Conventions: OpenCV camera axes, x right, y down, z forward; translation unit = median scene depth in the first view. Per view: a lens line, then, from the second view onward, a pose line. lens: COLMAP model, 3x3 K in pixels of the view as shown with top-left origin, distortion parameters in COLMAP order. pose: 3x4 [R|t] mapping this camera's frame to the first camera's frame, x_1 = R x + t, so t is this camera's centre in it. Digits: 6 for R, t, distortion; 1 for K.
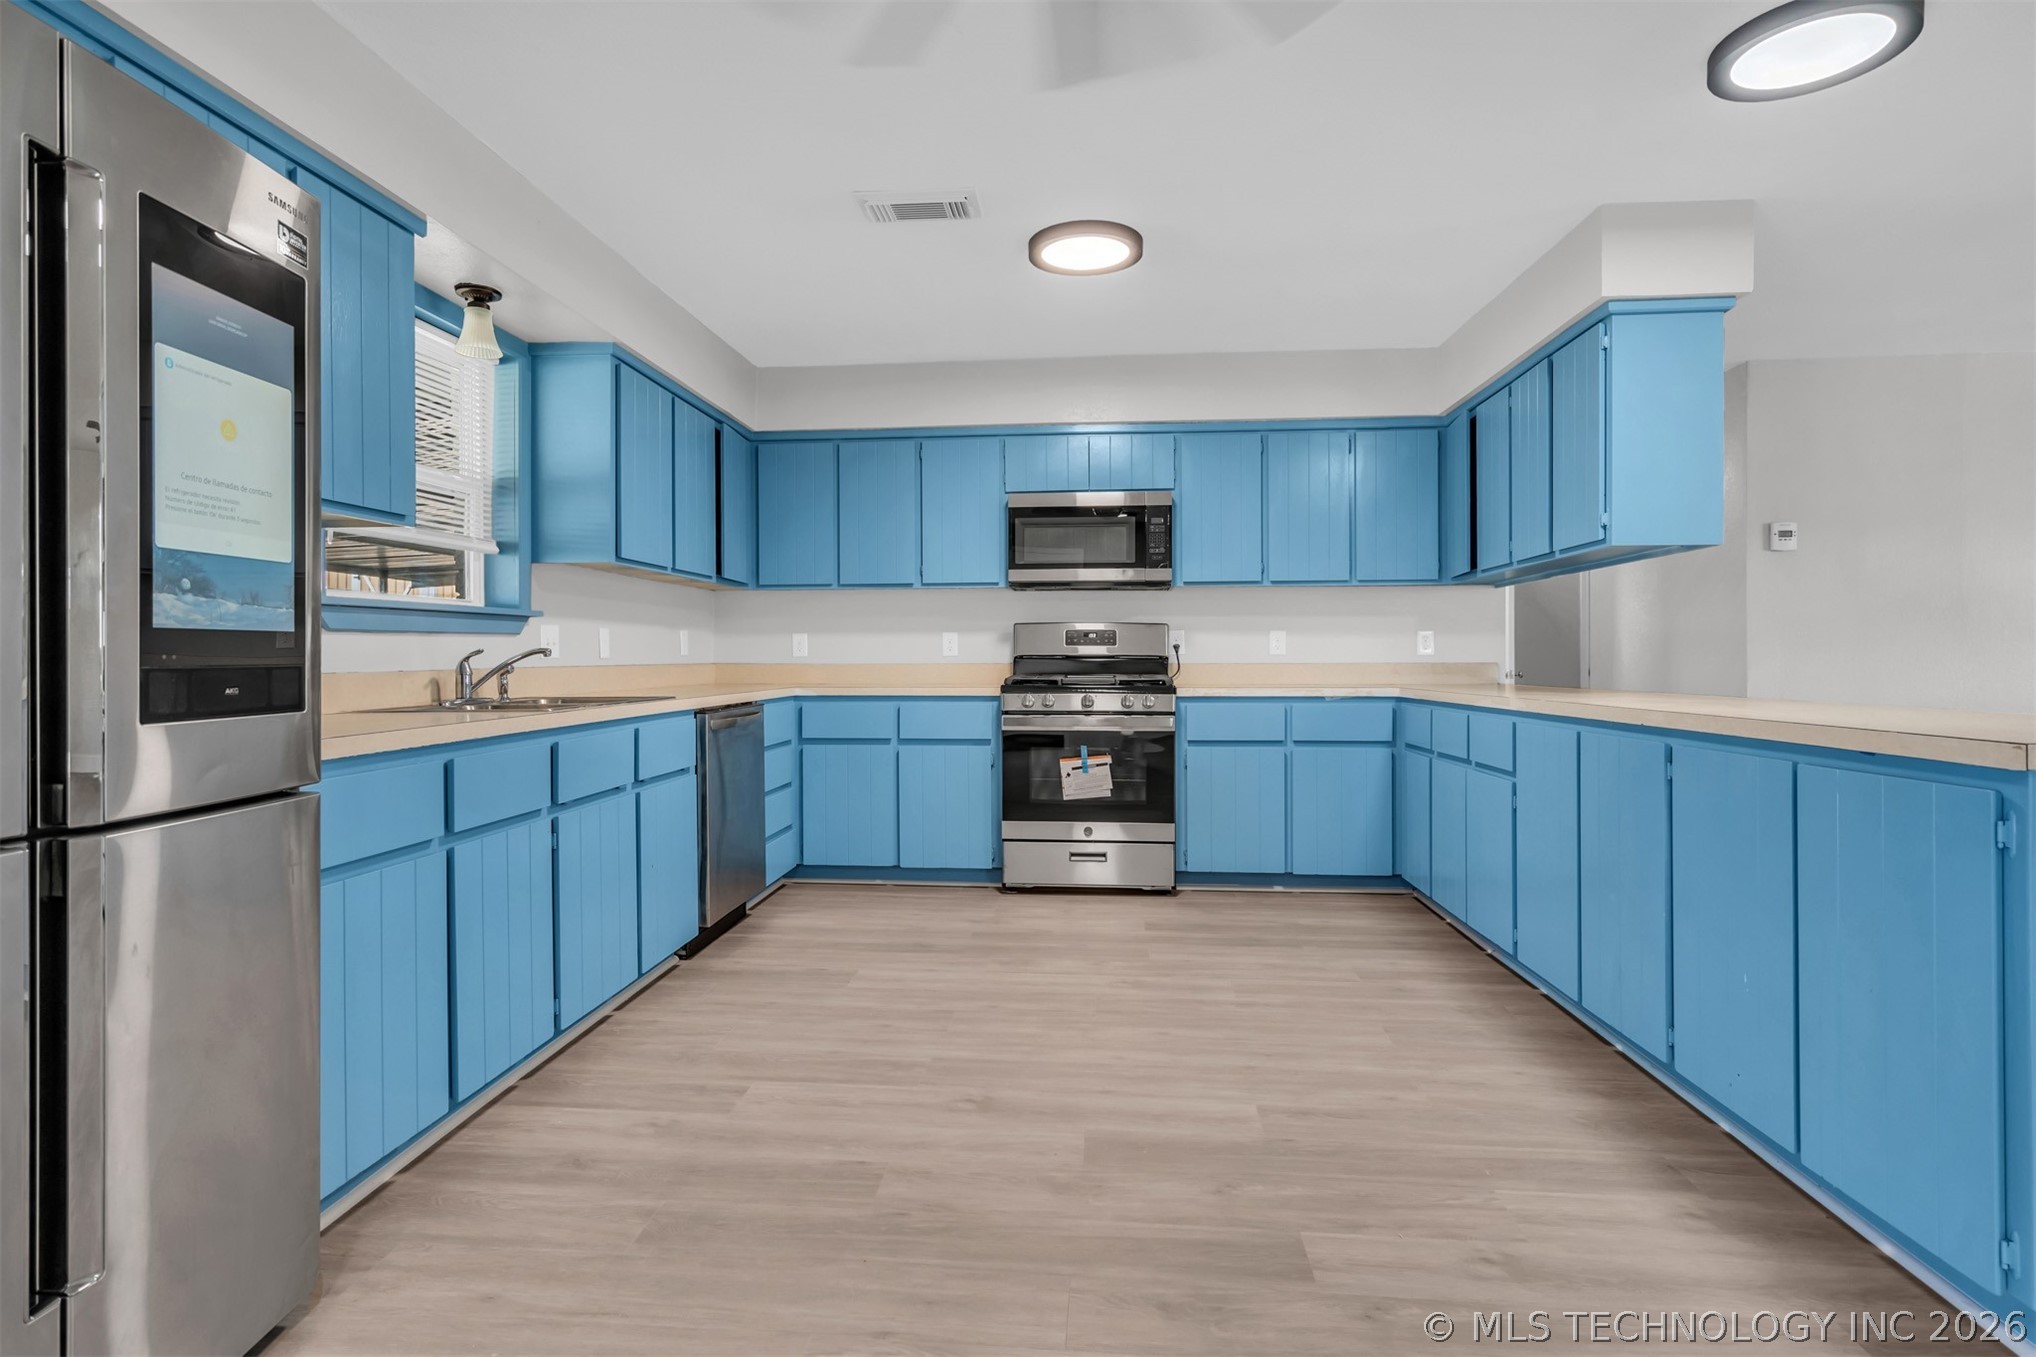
lens RADIAL K [[1020.1, 0, 1027.1], [0, 1020.1, 662.9], [0, 0, 1]] dist [-0.006022, 0.002825]
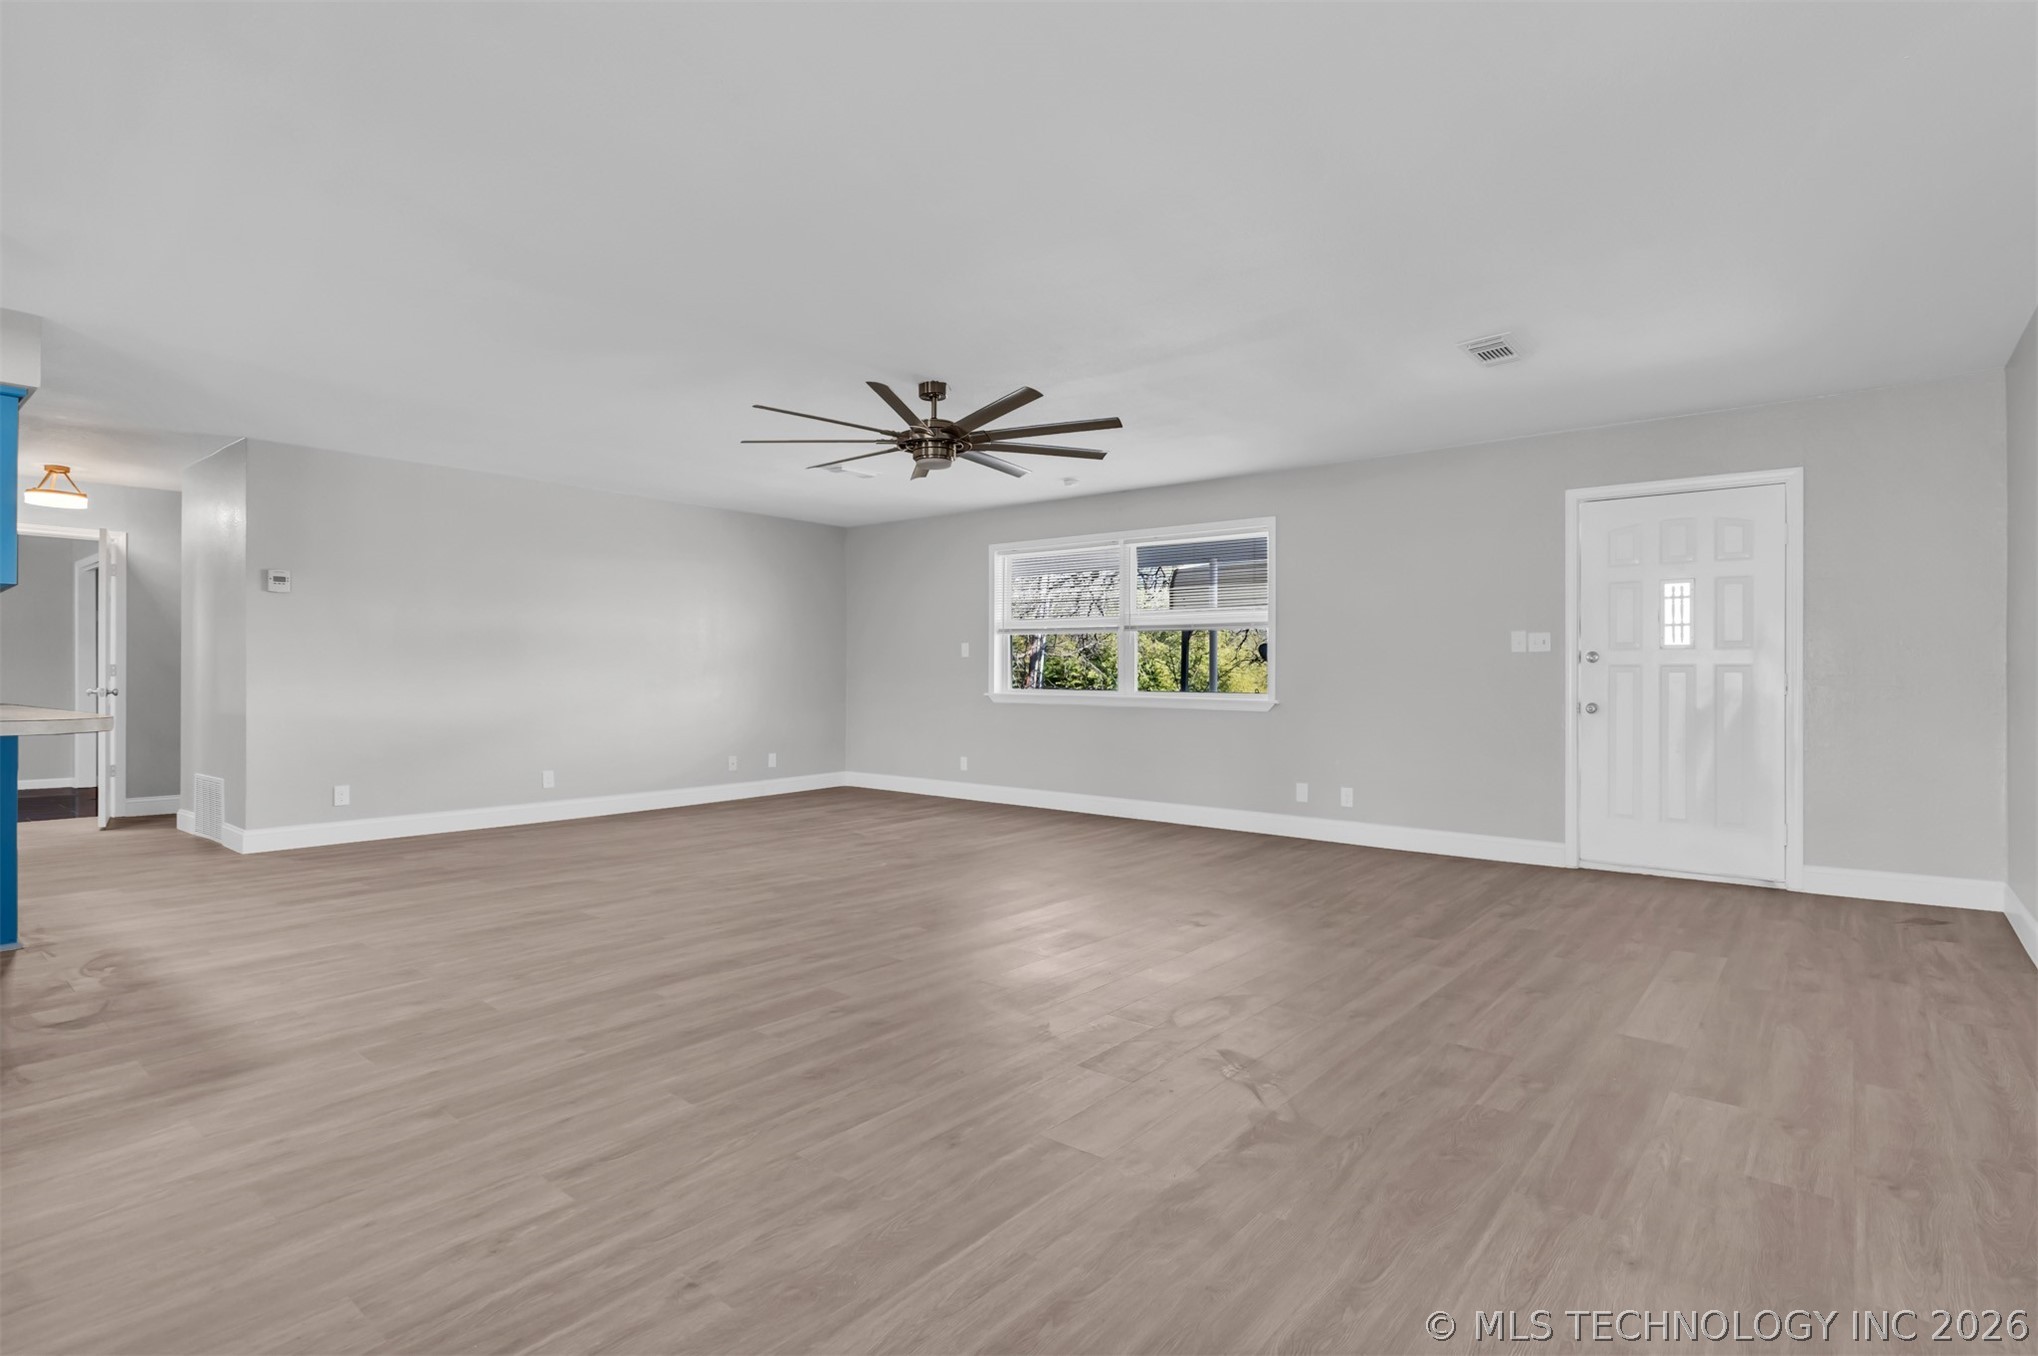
lens RADIAL K [[1006.1, 0, 1020.0], [0, 1006.1, 673.1], [0, 0, 1]] dist [-0.001360, 0.002236]
pose [[0.569300, 0.006492, 0.822104, 0.380253], [0.002796, 0.999948, -0.009833, 0.006722], [-0.822125, 0.007896, 0.569252, -0.717409]]
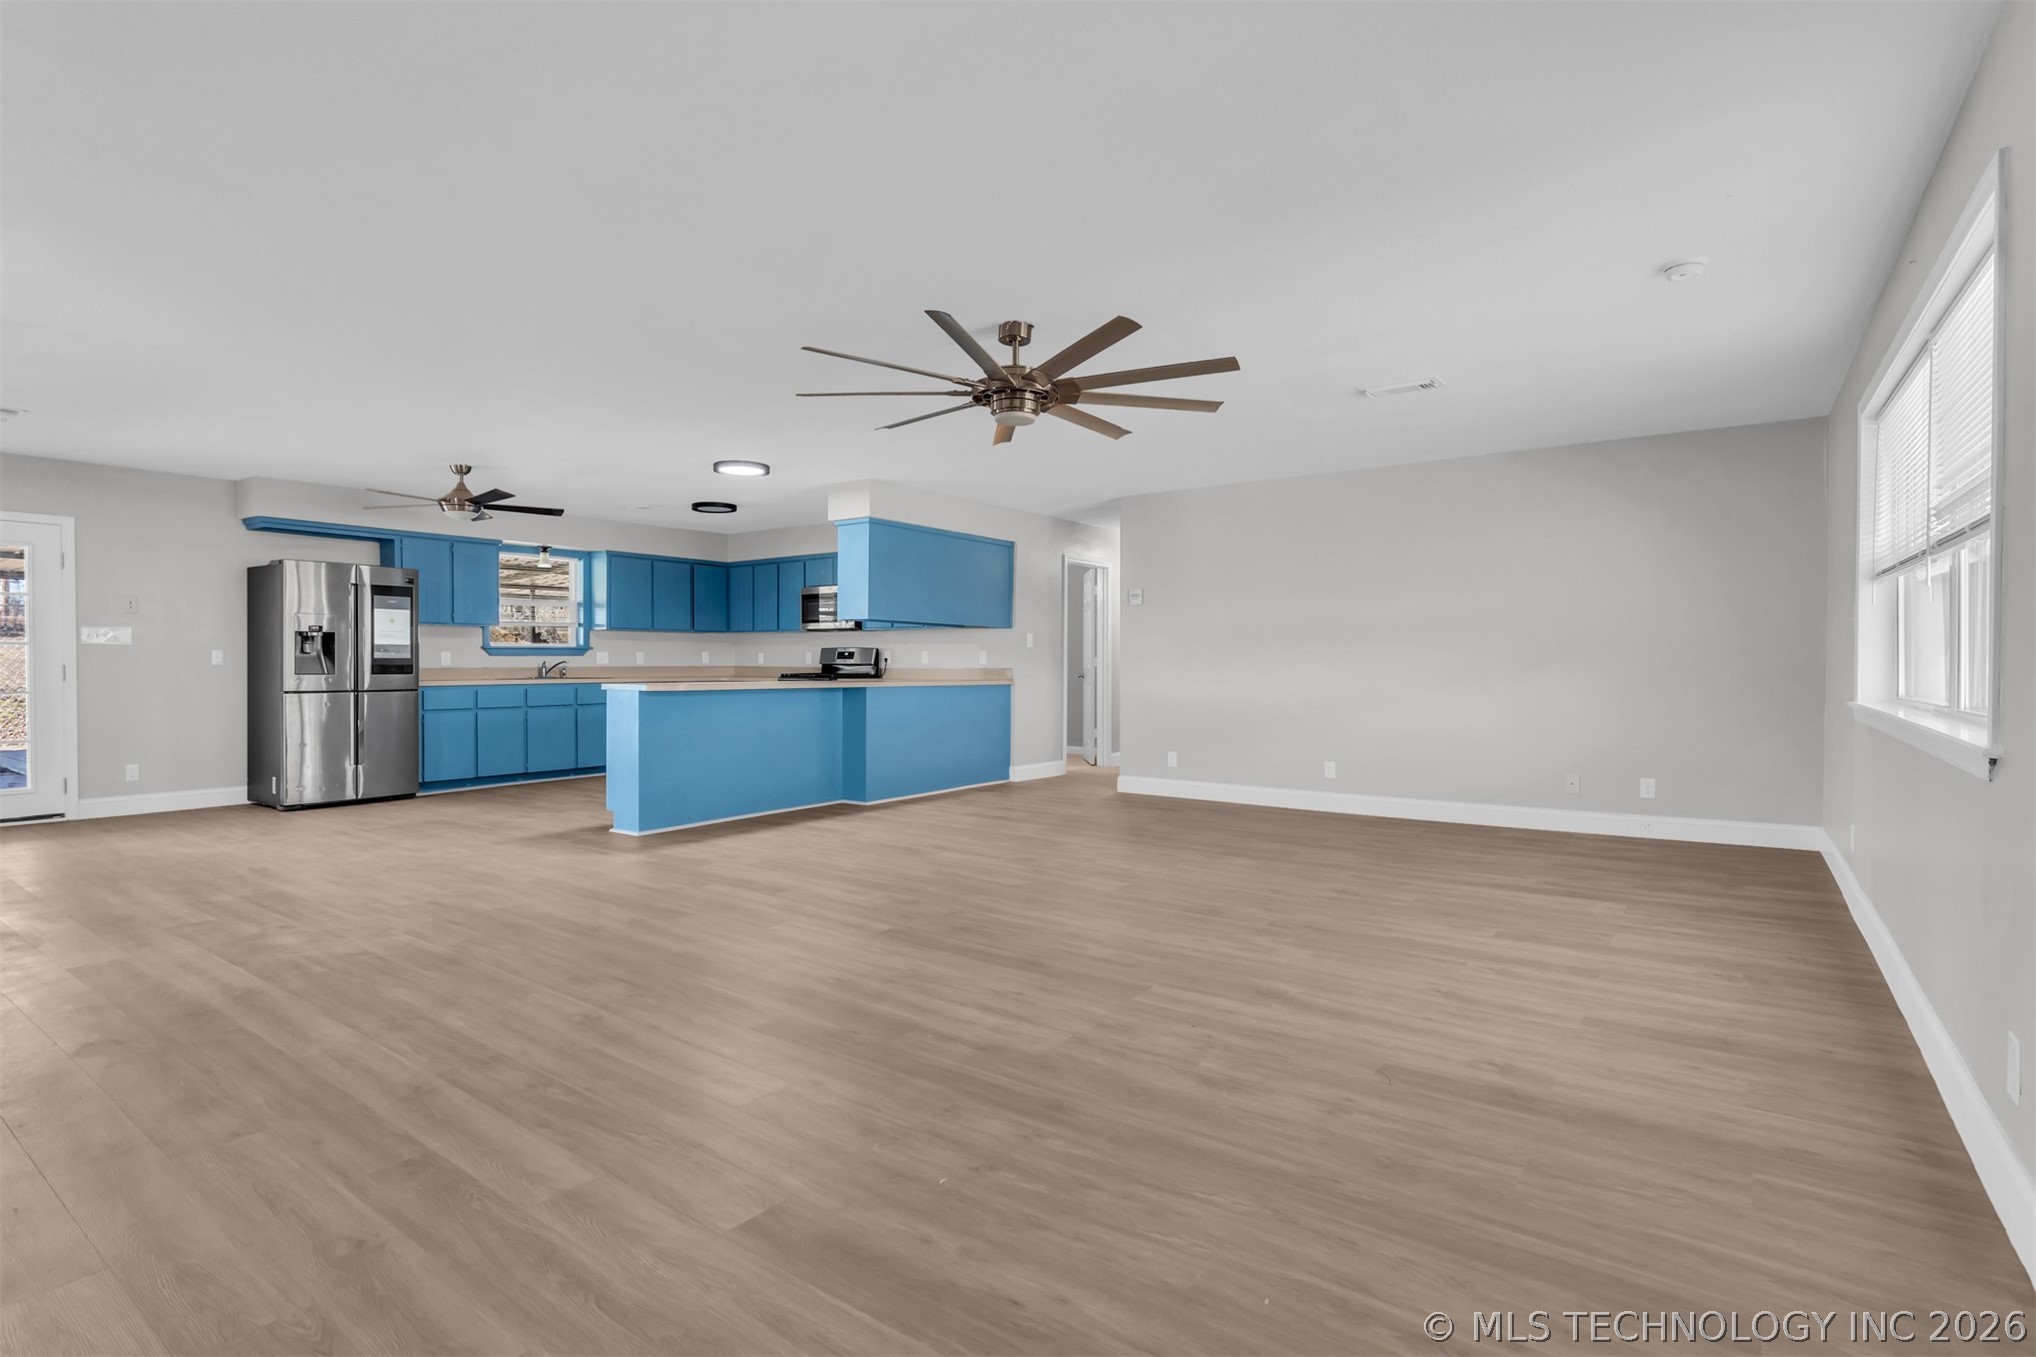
lens RADIAL K [[991.4, 0, 1019.9], [0, 991.4, 674.0], [0, 0, 1]] dist [0.003154, -0.002266]
pose [[0.852691, 0.010508, -0.522309, 2.350354], [-0.008377, 0.999944, 0.006441, -0.004841], [0.522348, -0.001117, 0.852732, -0.854634]]
